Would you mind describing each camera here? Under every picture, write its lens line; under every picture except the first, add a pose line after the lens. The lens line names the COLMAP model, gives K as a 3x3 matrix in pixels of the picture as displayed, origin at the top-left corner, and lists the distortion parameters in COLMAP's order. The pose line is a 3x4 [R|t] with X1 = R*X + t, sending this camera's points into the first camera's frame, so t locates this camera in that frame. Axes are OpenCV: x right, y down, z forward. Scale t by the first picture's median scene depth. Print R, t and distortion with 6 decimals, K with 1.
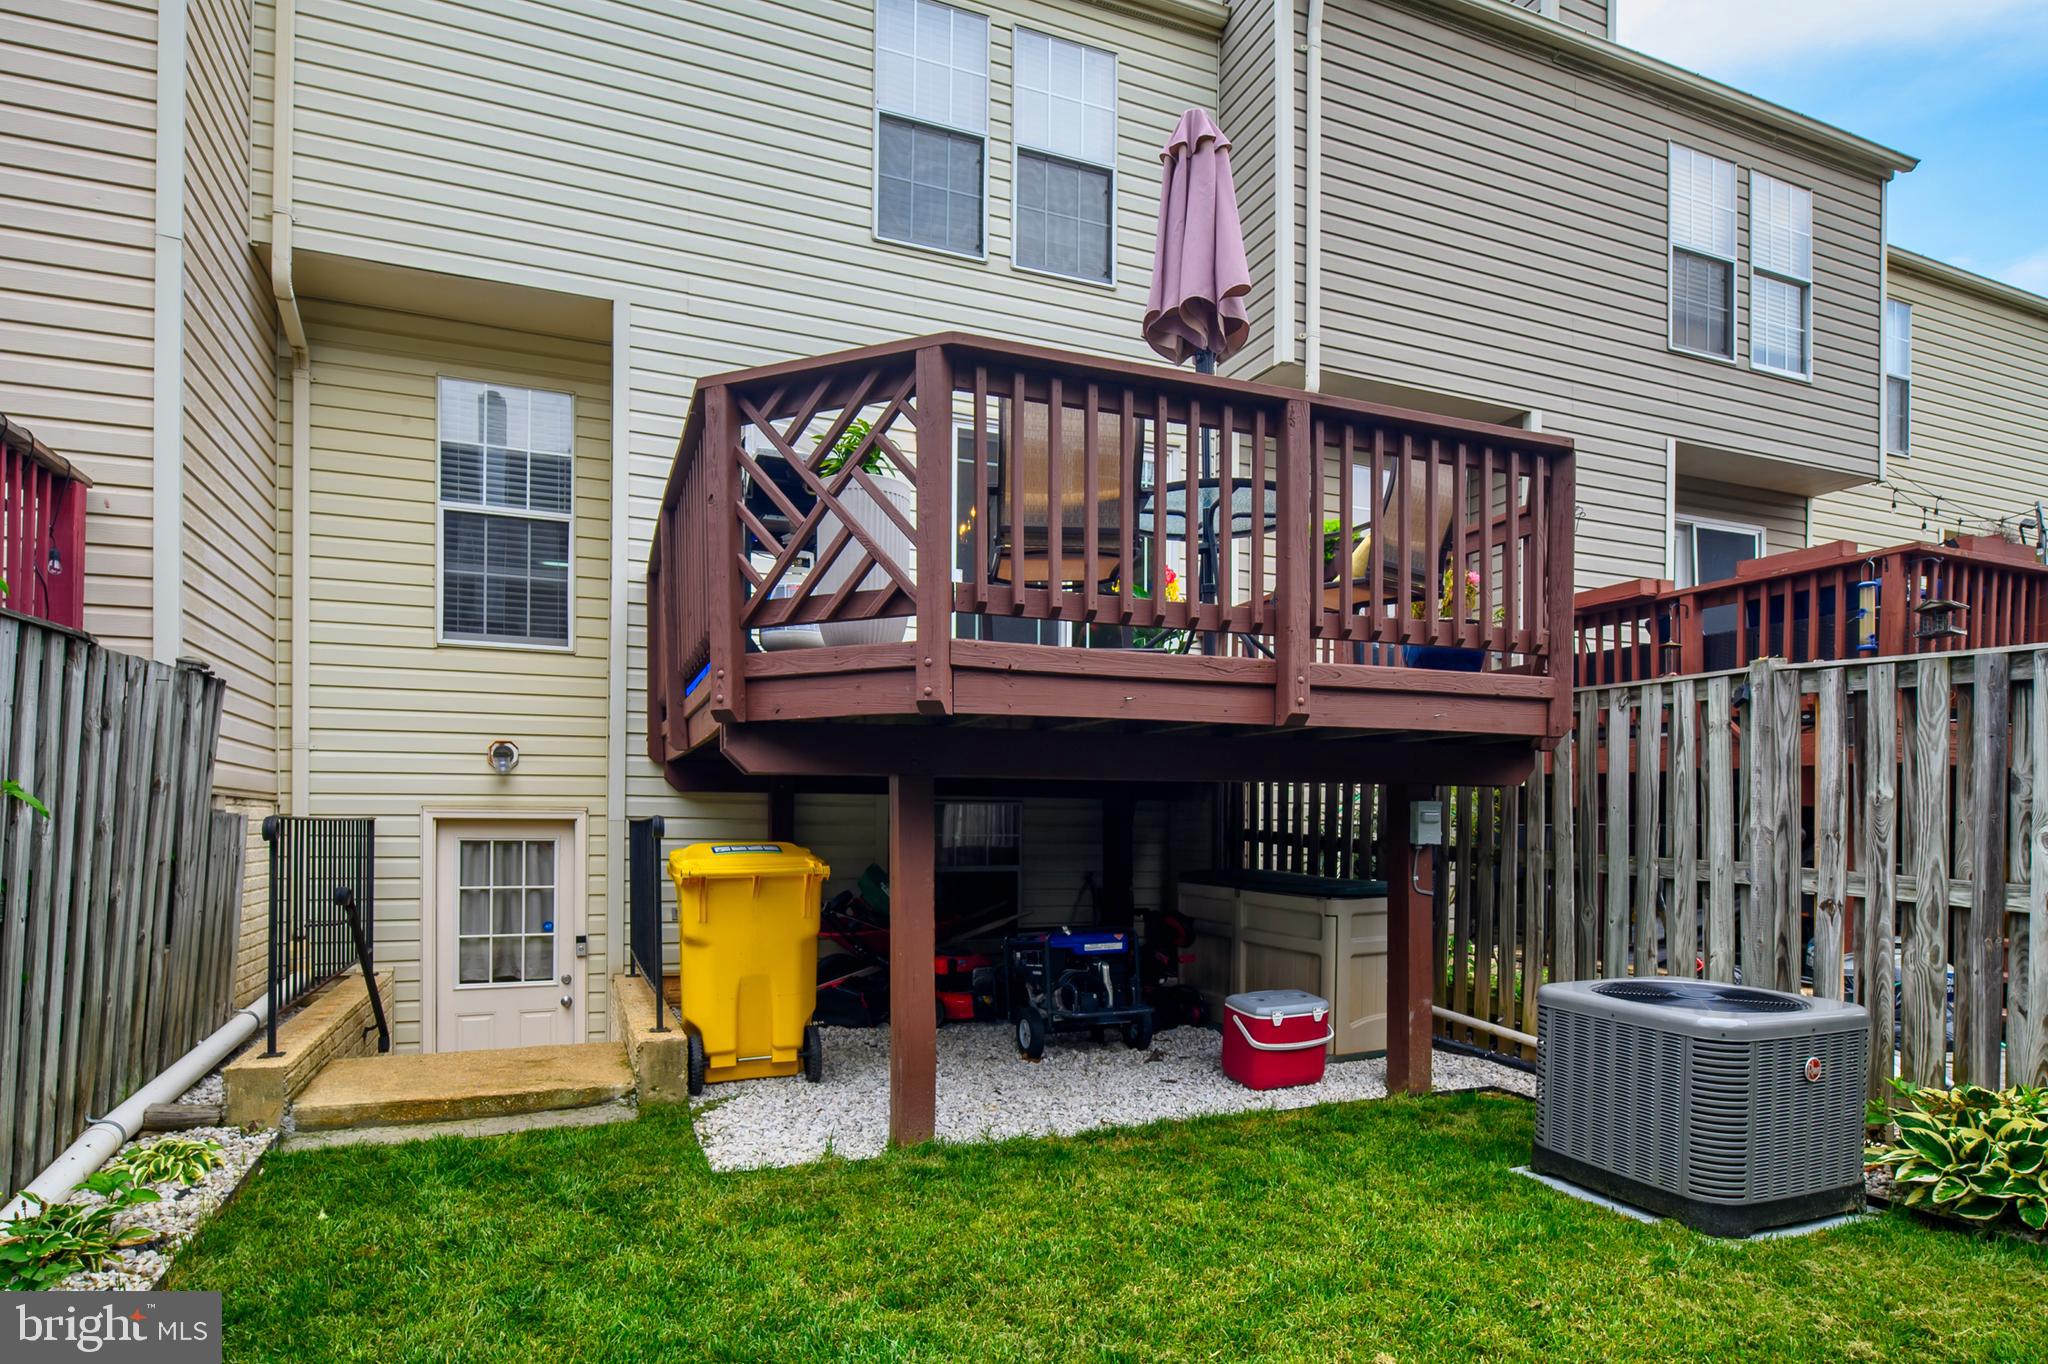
lens RADIAL K [[1103.1, 0, 1024.0], [0, 1103.1, 682.0], [0, 0, 1]] dist [-0.011271, -0.001094]
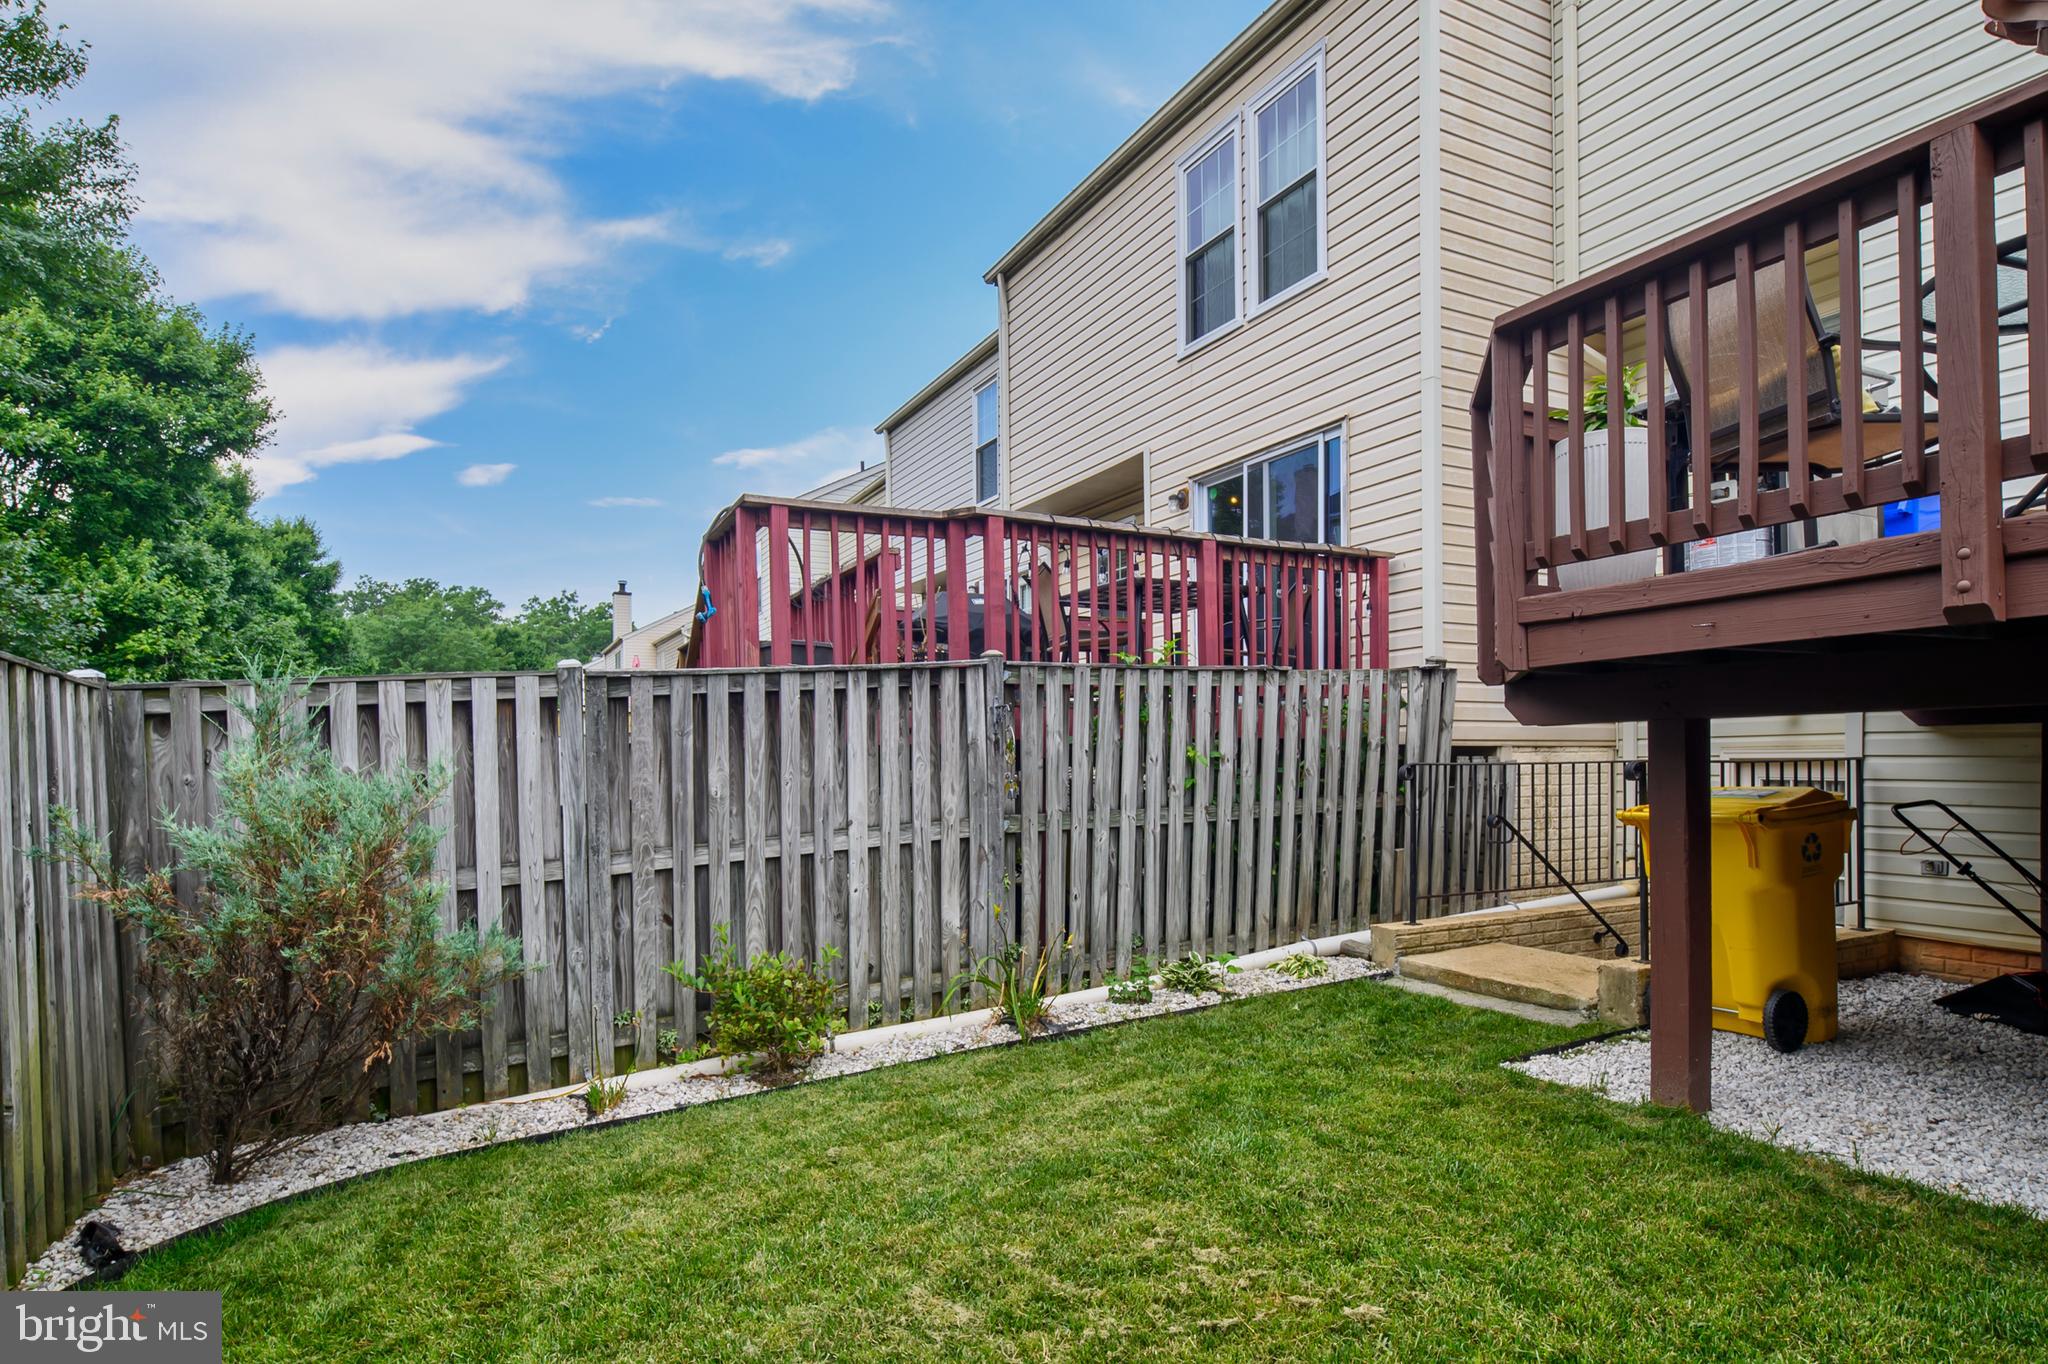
lens RADIAL K [[1103.1, 0, 1024.0], [0, 1103.1, 682.0], [0, 0, 1]] dist [-0.011271, -0.001094]
pose [[0.089365, -0.071595, -0.993422, 0.590115], [0.138621, 0.988600, -0.058778, 0.022161], [0.986305, -0.132457, 0.098270, 0.284334]]
